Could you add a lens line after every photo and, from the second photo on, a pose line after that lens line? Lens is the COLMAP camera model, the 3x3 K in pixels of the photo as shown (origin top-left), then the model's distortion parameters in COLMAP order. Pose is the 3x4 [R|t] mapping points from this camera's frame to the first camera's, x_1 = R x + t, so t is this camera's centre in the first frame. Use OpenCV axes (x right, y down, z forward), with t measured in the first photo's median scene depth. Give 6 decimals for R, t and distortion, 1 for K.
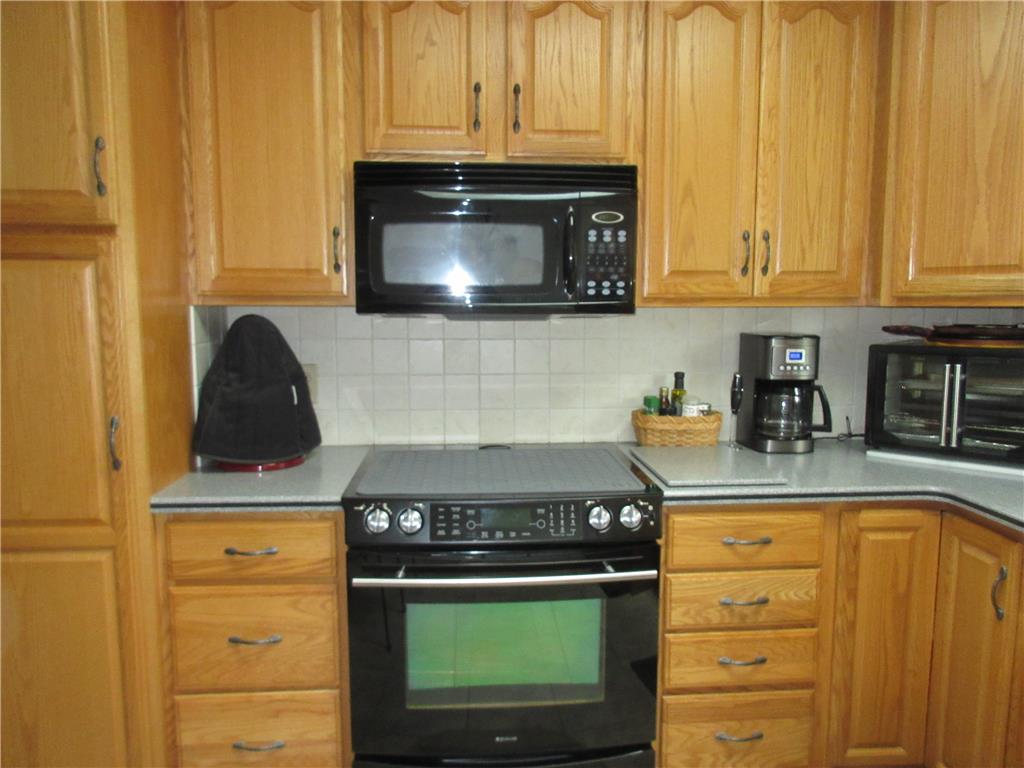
lens RADIAL K [[757.0, 0, 517.3], [0, 757.0, 392.0], [0, 0, 1]] dist [0.000994, -0.008969]
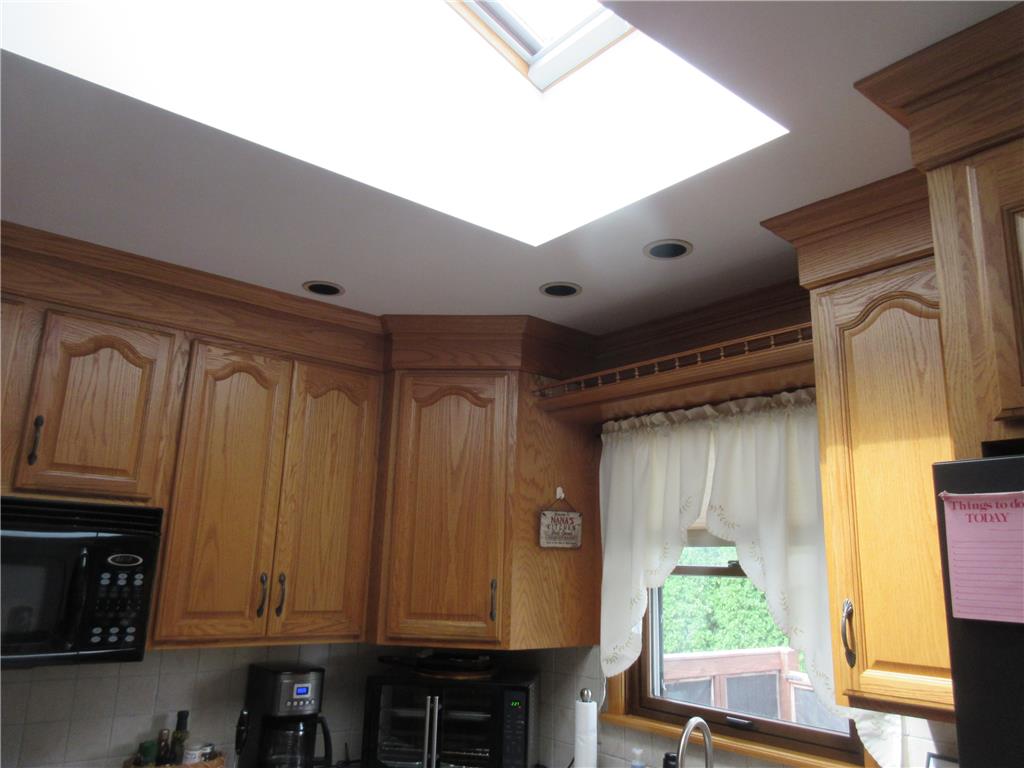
lens RADIAL K [[757.0, 0, 510.7], [0, 757.0, 390.0], [0, 0, 1]] dist [0.000994, -0.008969]
pose [[0.816256, 0.160453, 0.554960, -0.051832], [0.033955, 0.945667, -0.323360, -0.103331], [-0.576691, 0.282788, 0.766458, -0.102158]]
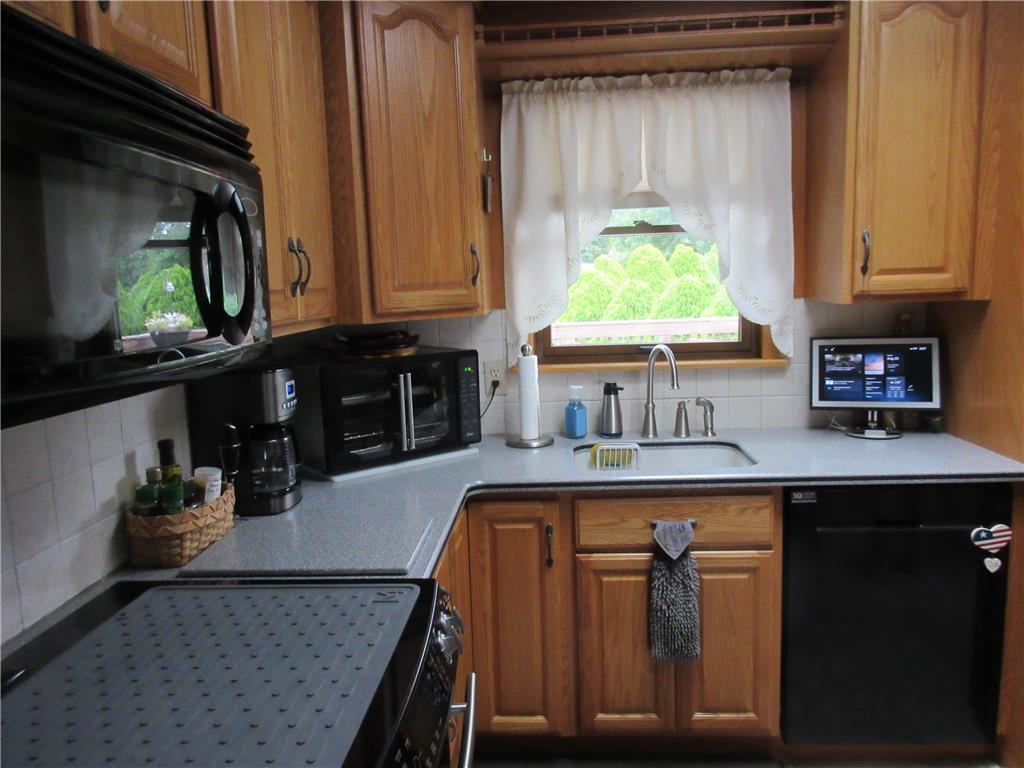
lens RADIAL K [[757.0, 0, 509.6], [0, 757.0, 389.3], [0, 0, 1]] dist [0.000994, -0.008969]
pose [[0.132510, -0.141418, 0.981041, -0.470783], [0.153438, 0.980765, 0.120653, -0.123926], [-0.979233, 0.134541, 0.151660, 0.706859]]
